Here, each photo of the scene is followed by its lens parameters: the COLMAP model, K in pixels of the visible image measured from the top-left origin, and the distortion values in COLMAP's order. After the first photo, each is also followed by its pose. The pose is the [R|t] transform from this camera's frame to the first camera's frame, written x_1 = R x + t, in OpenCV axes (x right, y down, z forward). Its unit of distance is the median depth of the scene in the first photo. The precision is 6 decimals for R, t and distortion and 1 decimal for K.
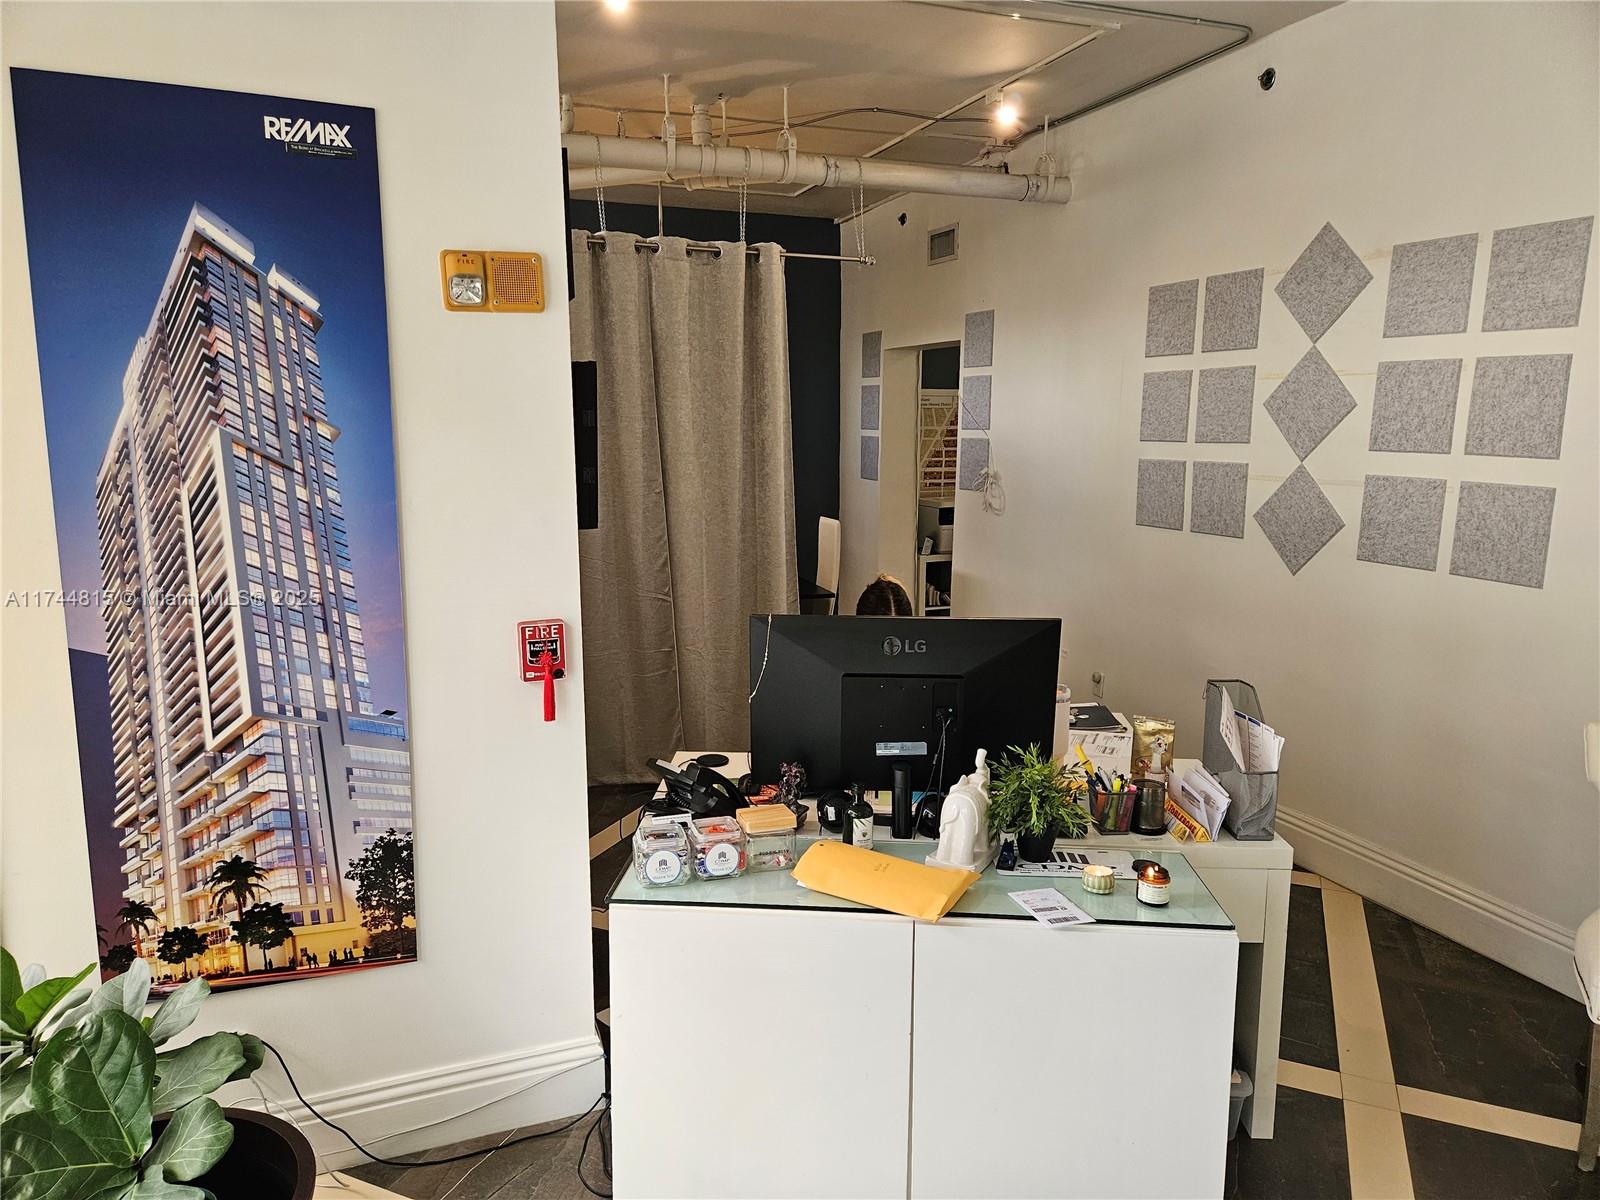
lens RADIAL K [[1063.4, 0, 801.7], [0, 1063.4, 610.4], [0, 0, 1]] dist [0.062212, -0.054800]
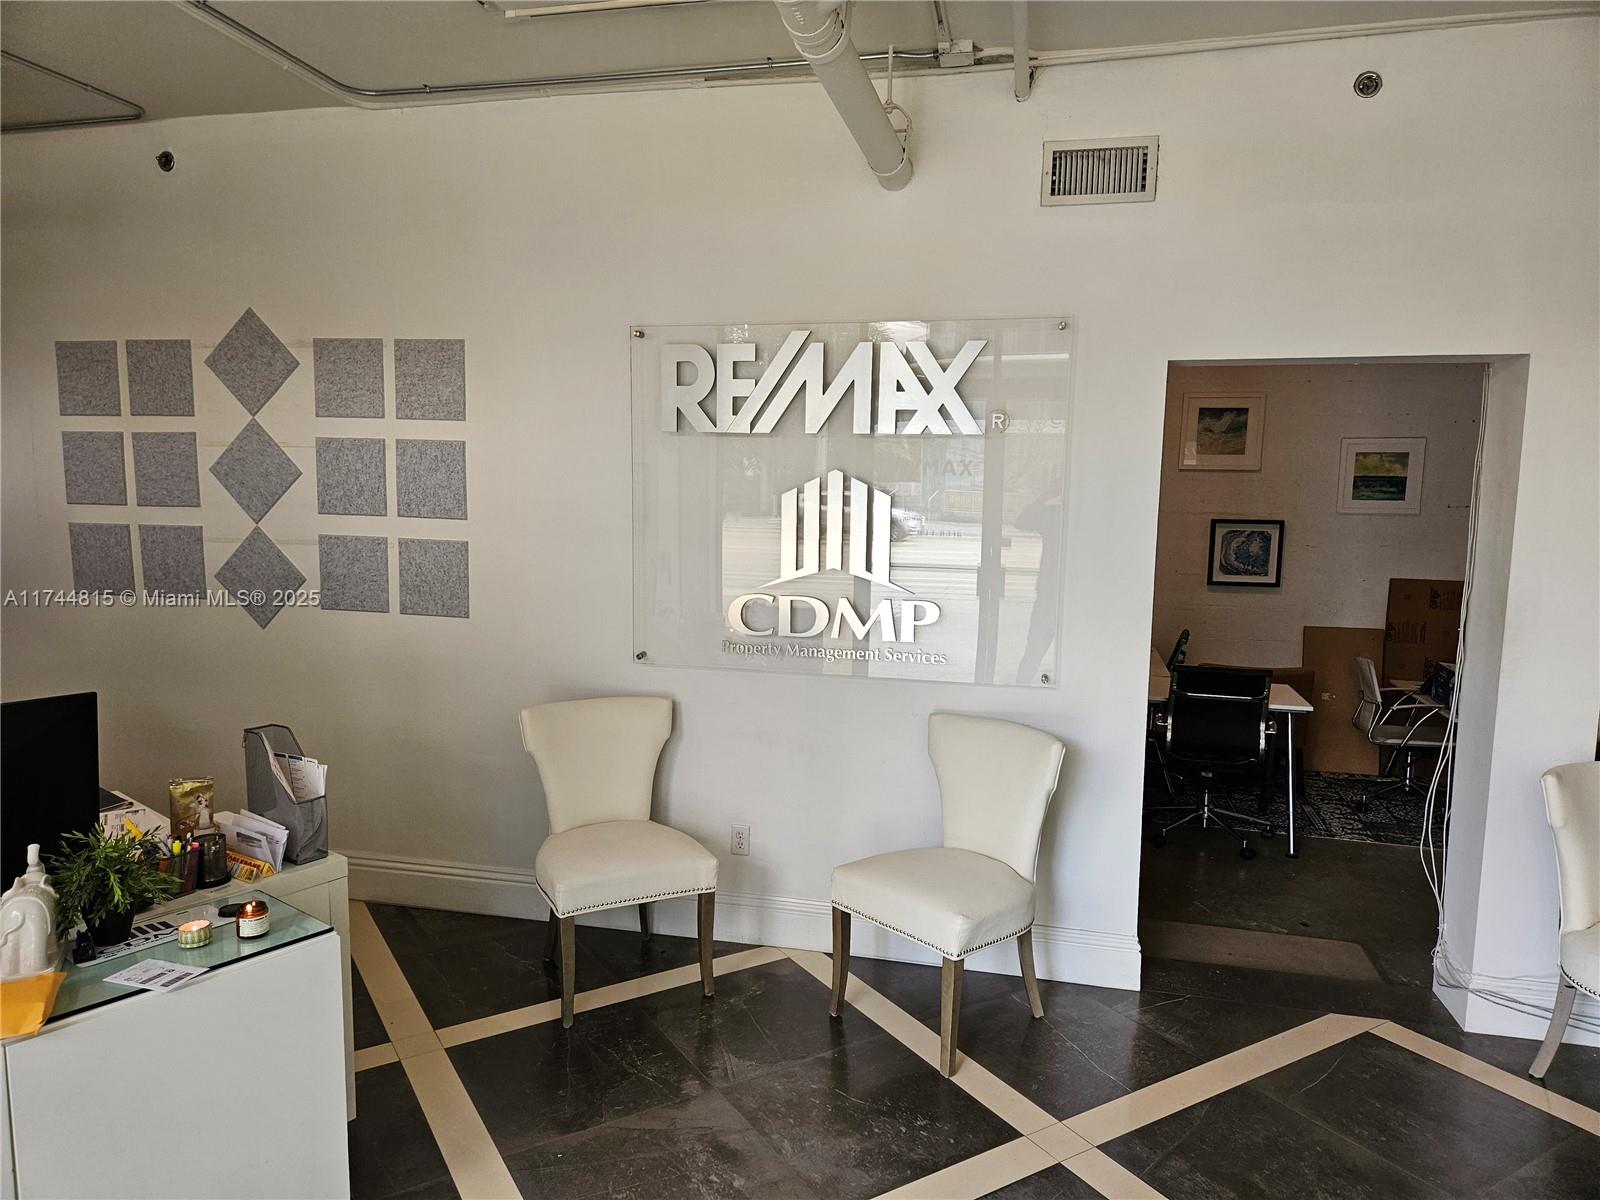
lens RADIAL K [[1063.4, 0, 801.7], [0, 1063.4, 610.4], [0, 0, 1]] dist [0.062212, -0.054800]
pose [[0.562186, -0.089575, 0.822145, -0.151023], [0.131223, 0.991185, 0.018262, 0.000105], [-0.816533, 0.097618, 0.568985, -0.066052]]
